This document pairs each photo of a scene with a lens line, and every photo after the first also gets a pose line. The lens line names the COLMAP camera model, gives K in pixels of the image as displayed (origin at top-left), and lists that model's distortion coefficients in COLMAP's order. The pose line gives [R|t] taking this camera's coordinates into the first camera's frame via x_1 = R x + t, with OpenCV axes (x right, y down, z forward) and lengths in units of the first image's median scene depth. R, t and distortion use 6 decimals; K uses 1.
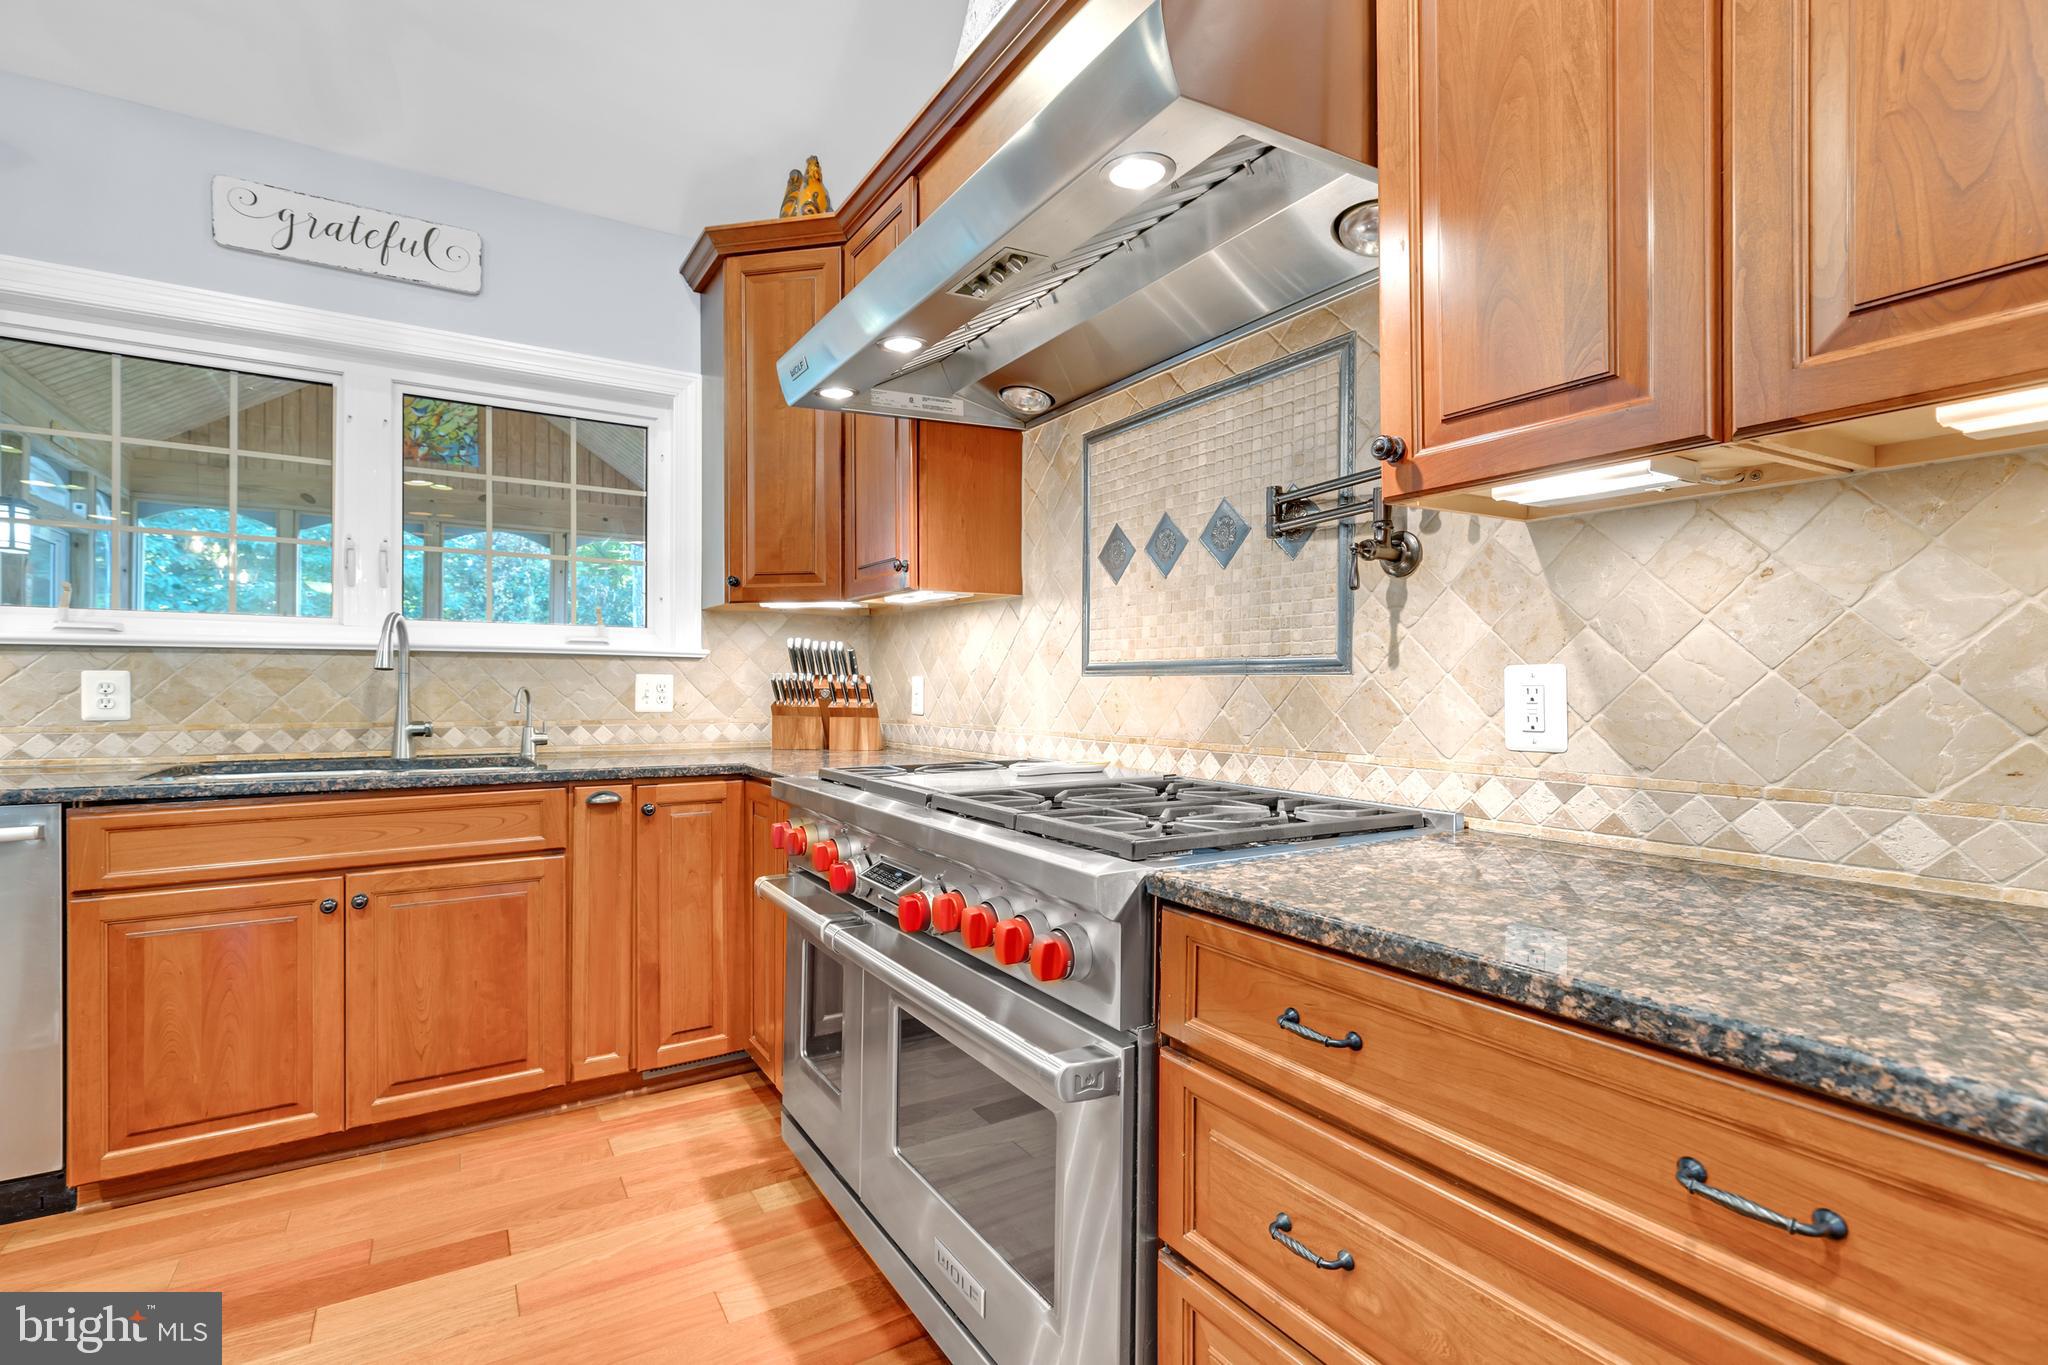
lens RADIAL K [[918.5, 0, 1027.4], [0, 918.5, 689.4], [0, 0, 1]] dist [0.000222, -0.000401]
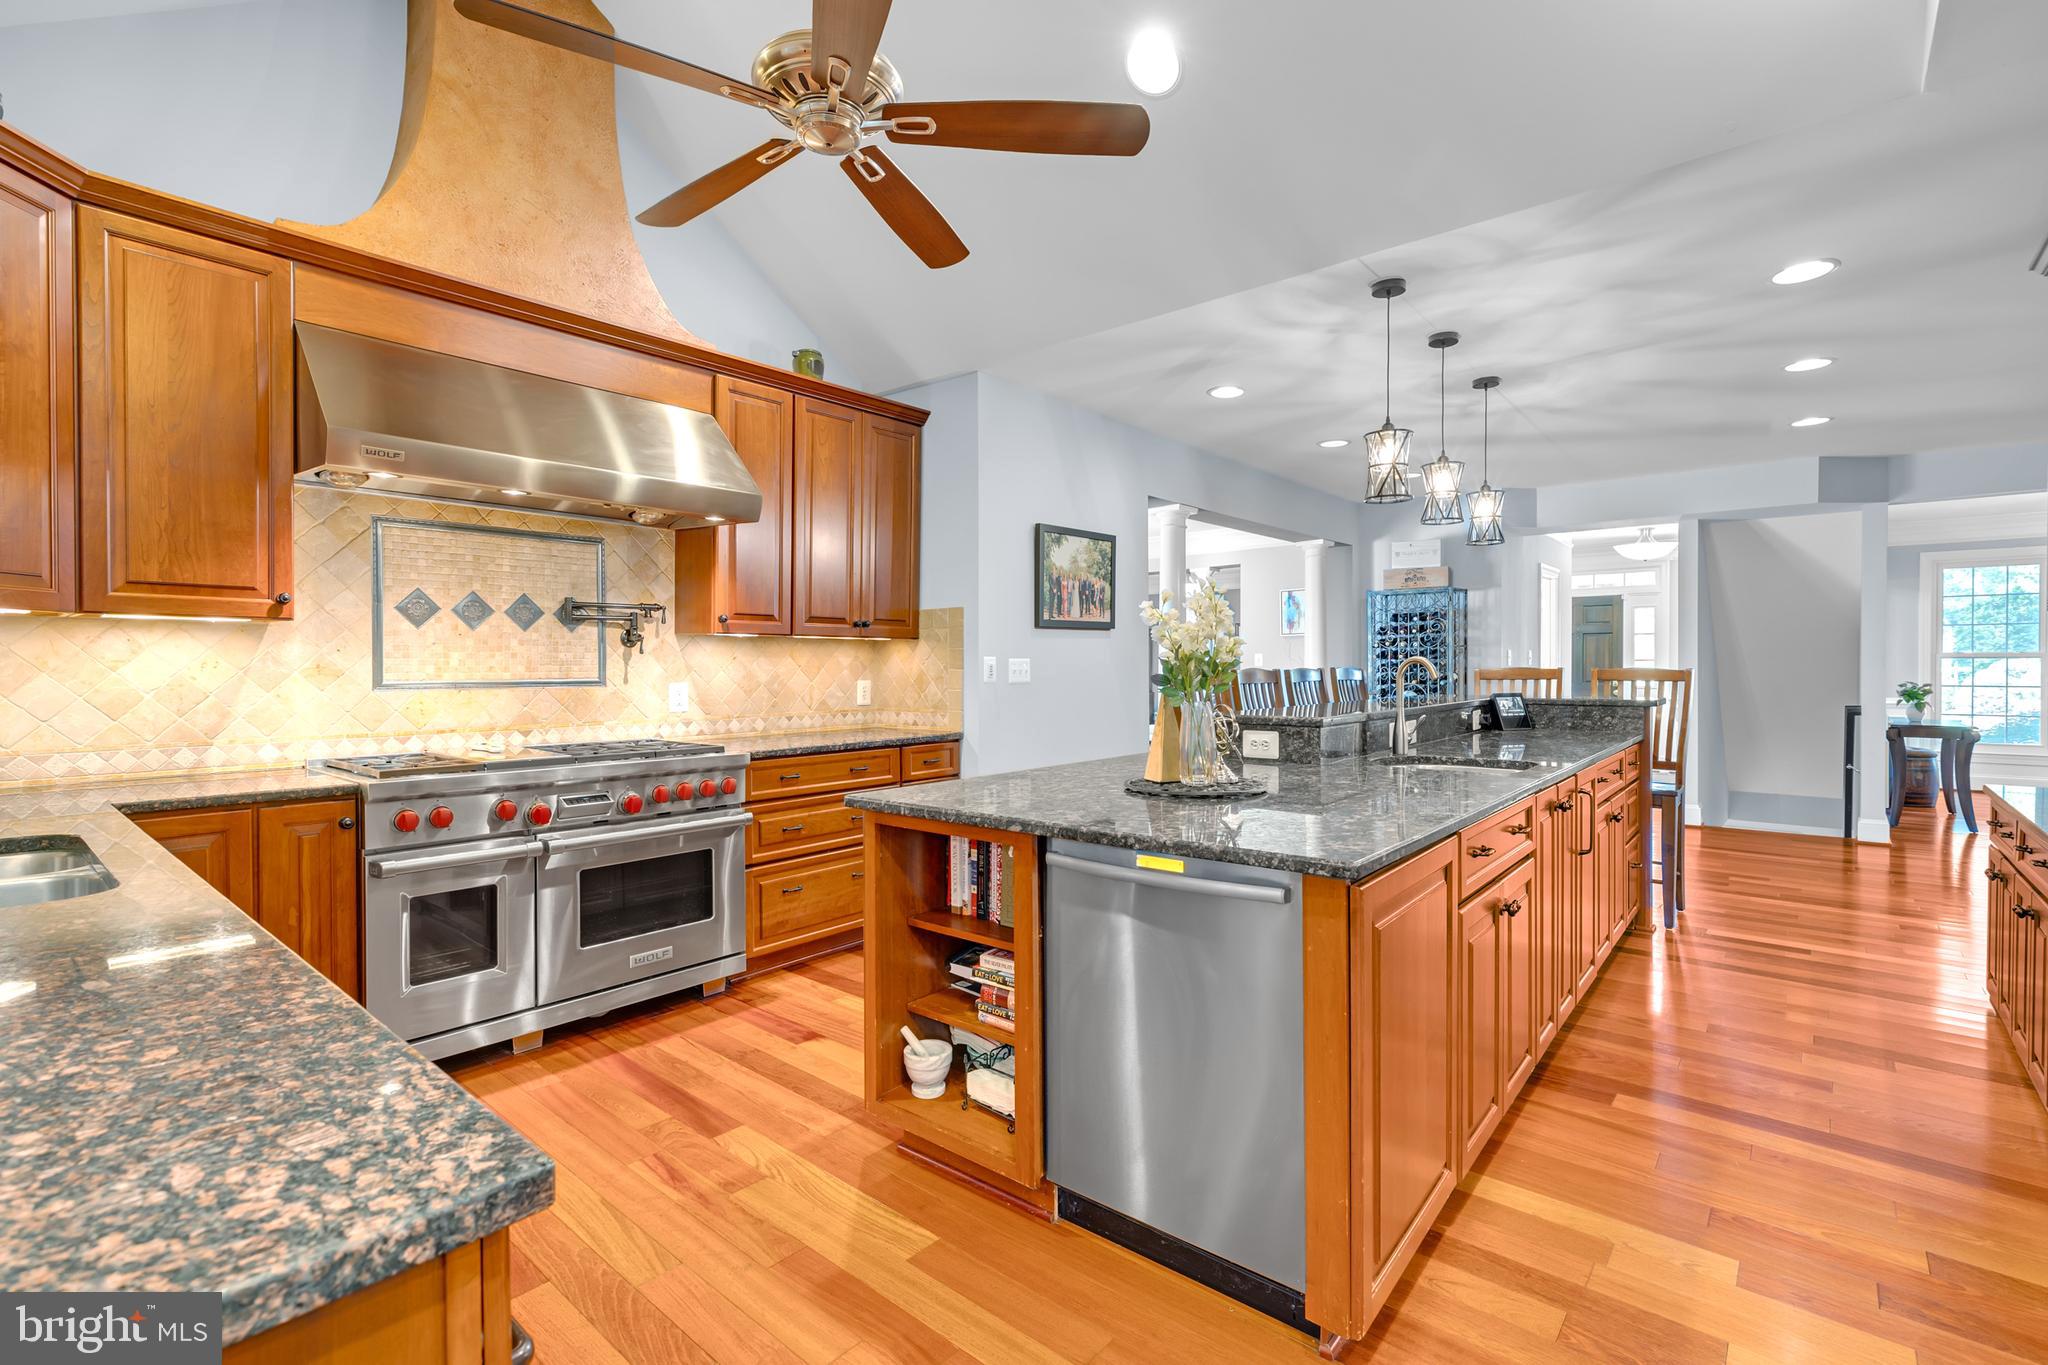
lens RADIAL K [[918.5, 0, 998.9], [0, 918.5, 670.4], [0, 0, 1]] dist [0.000222, -0.000401]
pose [[-0.266965, -0.013106, 0.963617, -1.786822], [0.003646, 0.999887, 0.014610, -0.073743], [-0.963699, 0.007413, -0.266887, 0.555282]]
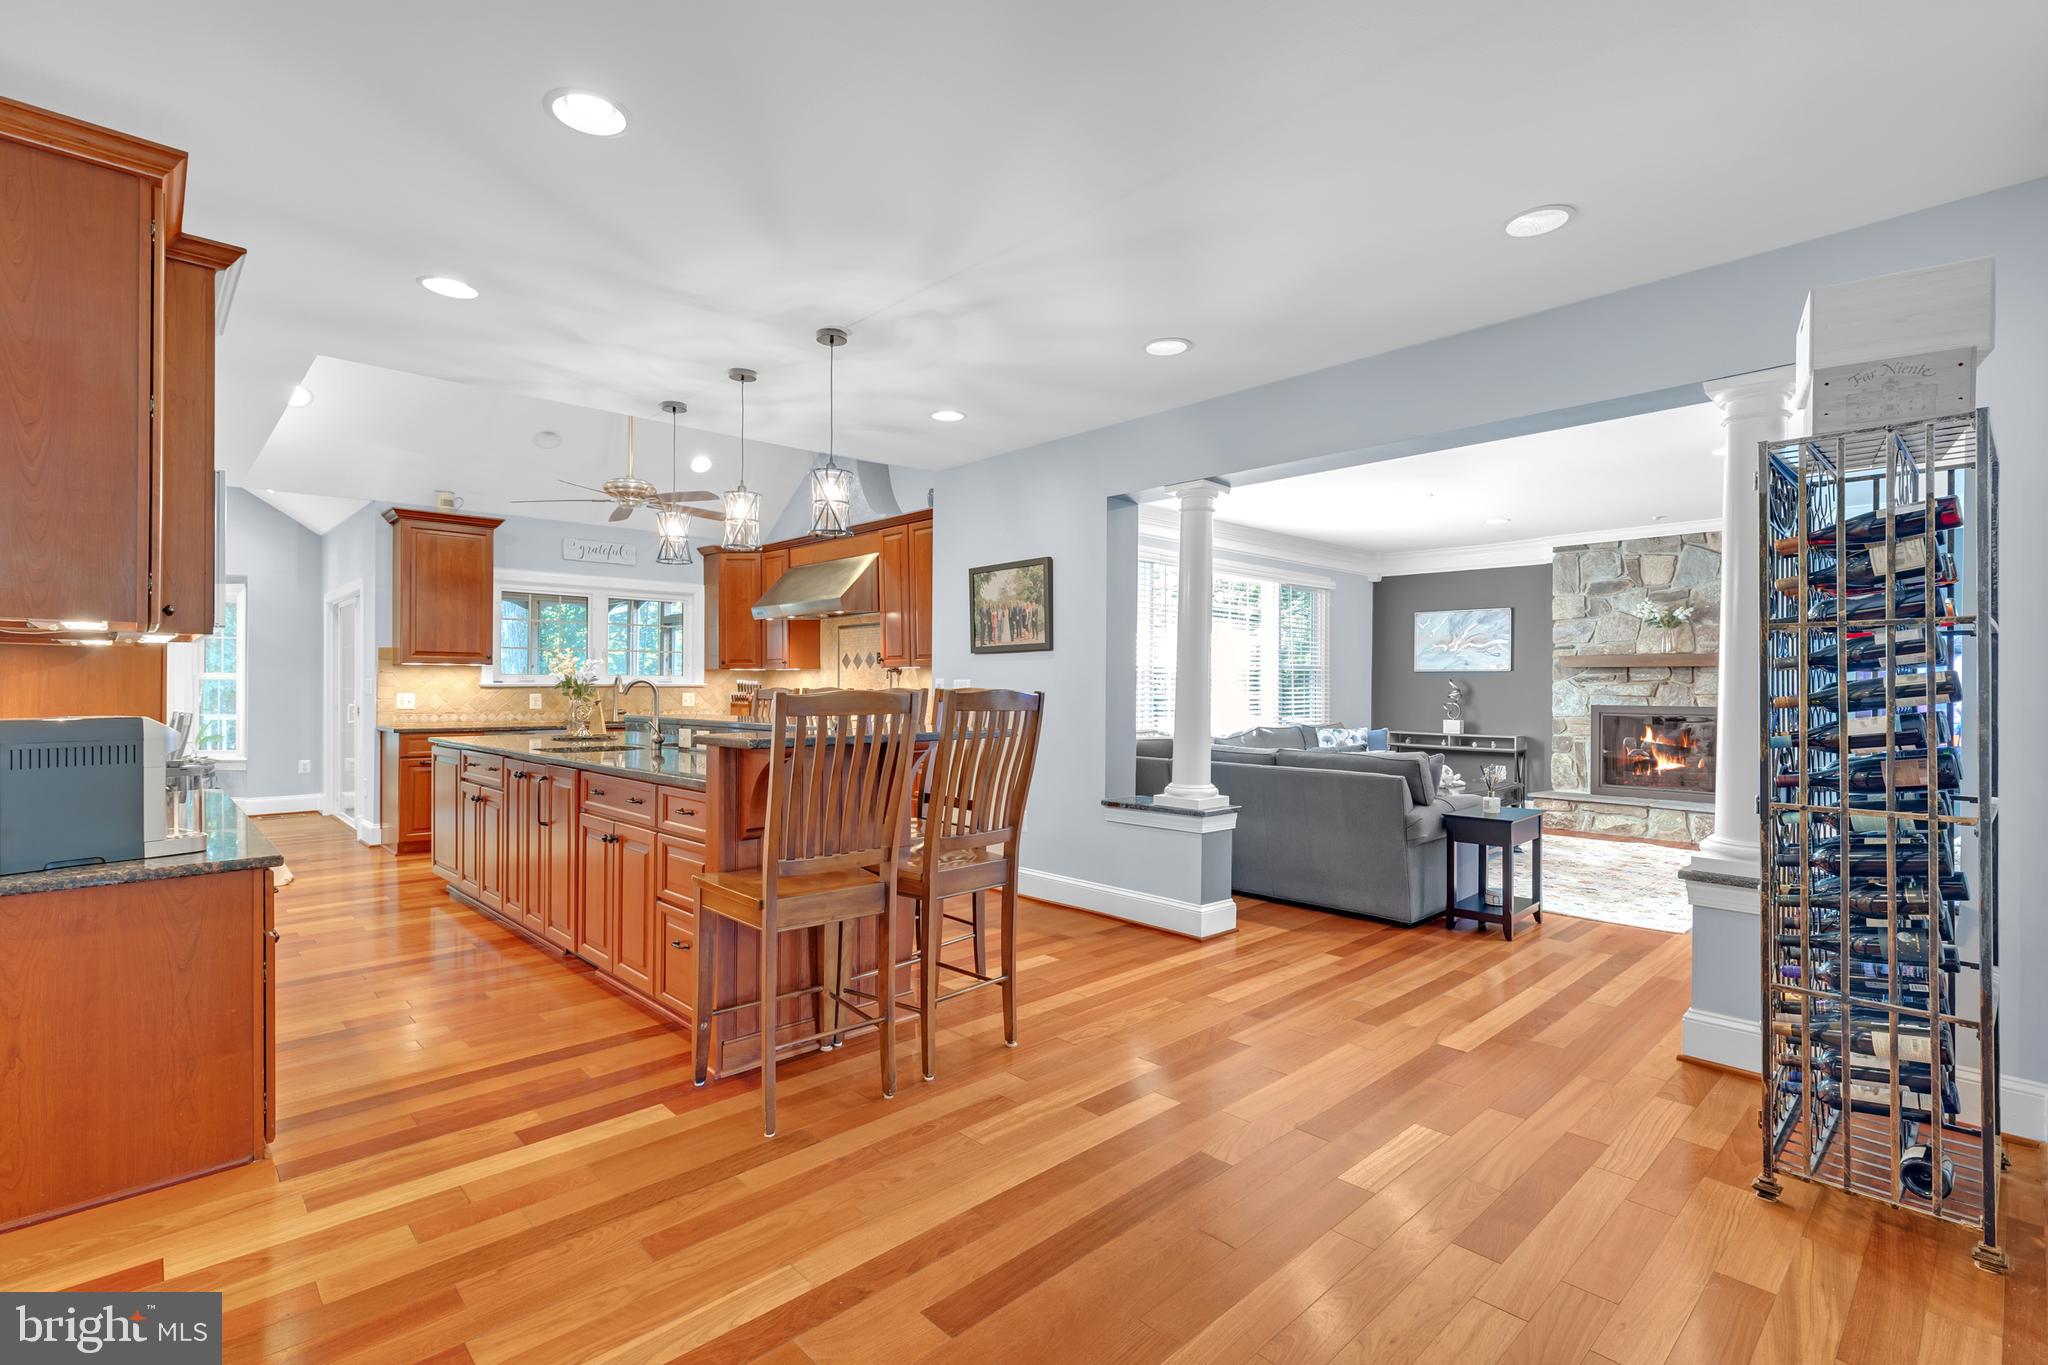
lens RADIAL K [[918.5, 0, 1054.1], [0, 918.5, 690.8], [0, 0, 1]] dist [0.000222, -0.000401]
pose [[0.975518, -0.004229, 0.219879, 0.111406], [0.004113, 0.999991, 0.000986, -0.033244], [-0.219881, -0.000057, 0.975527, -3.114928]]
